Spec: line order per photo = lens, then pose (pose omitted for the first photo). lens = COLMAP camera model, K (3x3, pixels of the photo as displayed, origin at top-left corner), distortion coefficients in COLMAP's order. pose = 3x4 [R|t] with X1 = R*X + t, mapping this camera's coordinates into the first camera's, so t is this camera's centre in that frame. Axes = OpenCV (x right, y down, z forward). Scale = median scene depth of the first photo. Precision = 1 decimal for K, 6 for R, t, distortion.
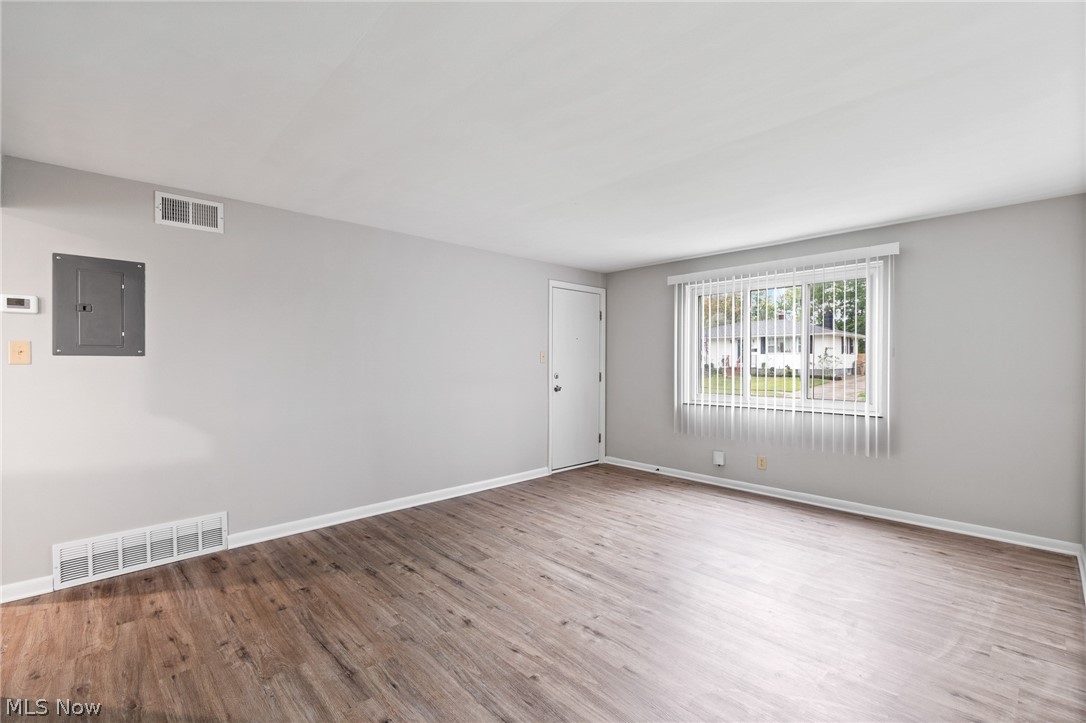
lens RADIAL K [[486.9, 0, 541.7], [0, 486.9, 373.5], [0, 0, 1]] dist [0.001947, -0.000328]
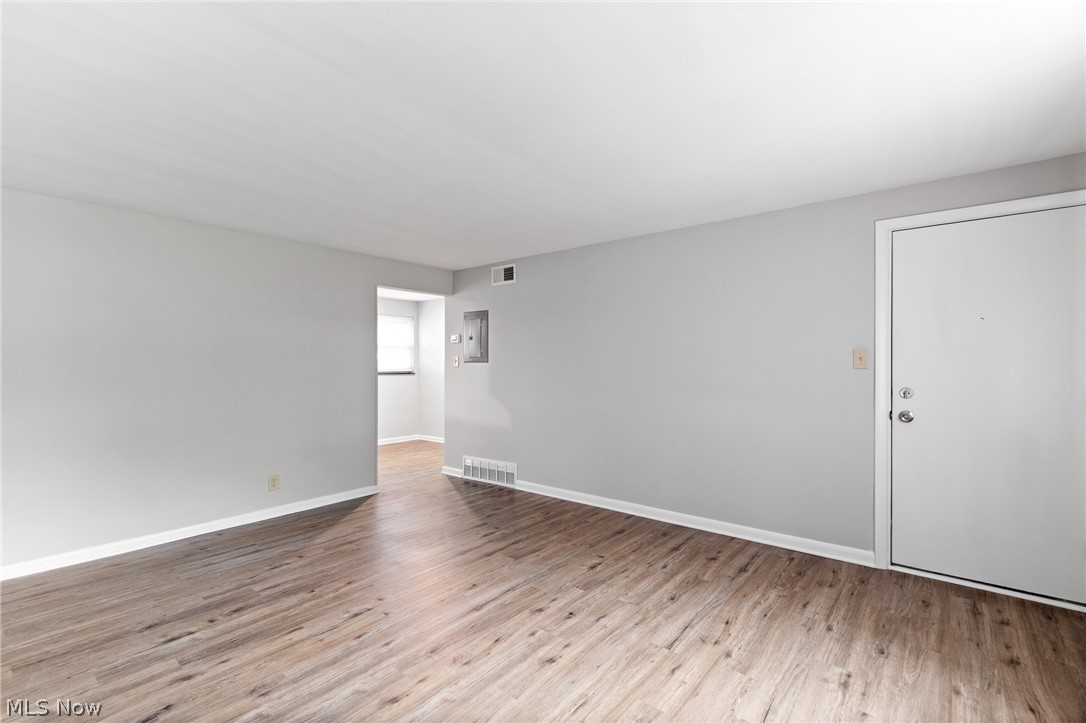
lens RADIAL K [[486.9, 0, 541.7], [0, 486.9, 373.5], [0, 0, 1]] dist [0.001947, -0.000328]
pose [[0.110165, 0.016106, -0.993783, 0.779723], [-0.025786, 0.999578, 0.013341, -0.020326], [0.993579, 0.024156, 0.110534, 0.805940]]
